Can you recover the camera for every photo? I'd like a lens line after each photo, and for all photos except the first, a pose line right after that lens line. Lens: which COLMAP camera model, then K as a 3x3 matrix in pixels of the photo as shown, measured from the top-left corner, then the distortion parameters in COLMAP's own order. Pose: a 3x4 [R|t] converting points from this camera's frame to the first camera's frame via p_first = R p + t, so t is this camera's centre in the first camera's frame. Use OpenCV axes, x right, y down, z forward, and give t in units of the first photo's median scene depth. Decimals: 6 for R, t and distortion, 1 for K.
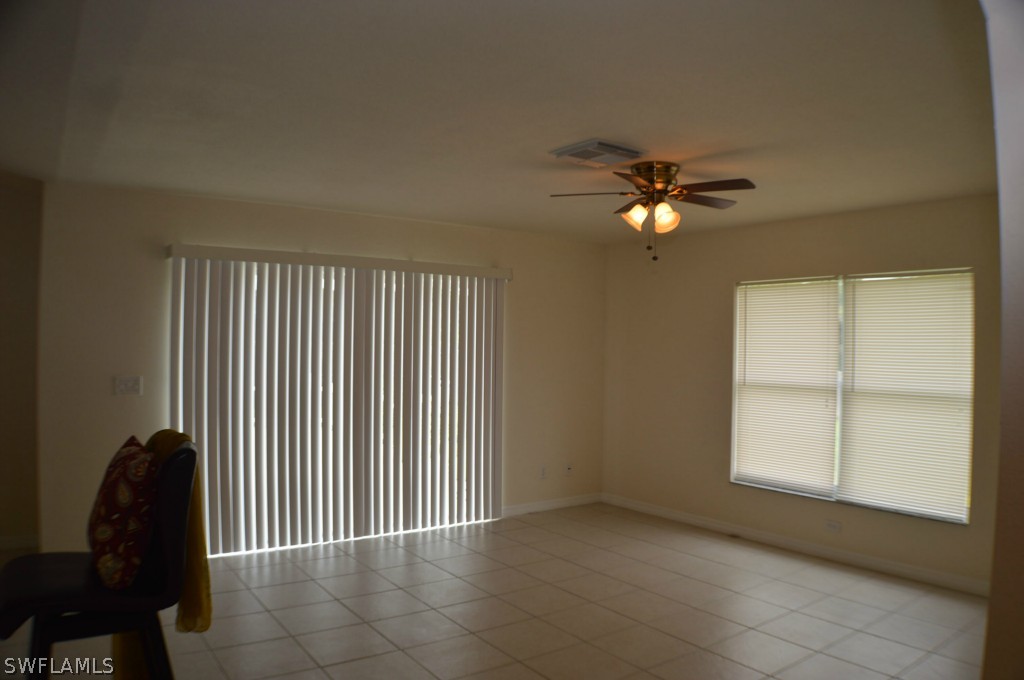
lens RADIAL K [[724.5, 0, 527.6], [0, 724.5, 337.8], [0, 0, 1]] dist [-0.155884, 0.007805]
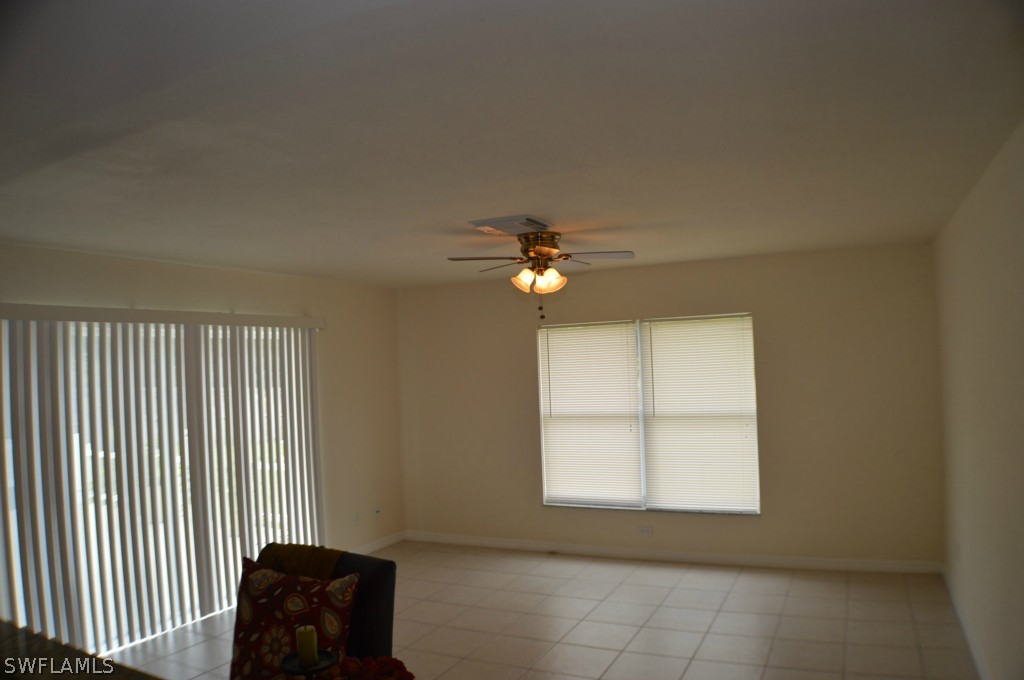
lens RADIAL K [[724.5, 0, 527.6], [0, 724.5, 337.8], [0, 0, 1]] dist [-0.155884, 0.007805]
pose [[0.878386, -0.035239, 0.476650, -0.301887], [0.048606, 0.998694, -0.015738, -0.048094], [-0.475473, 0.036992, 0.878952, 0.014688]]
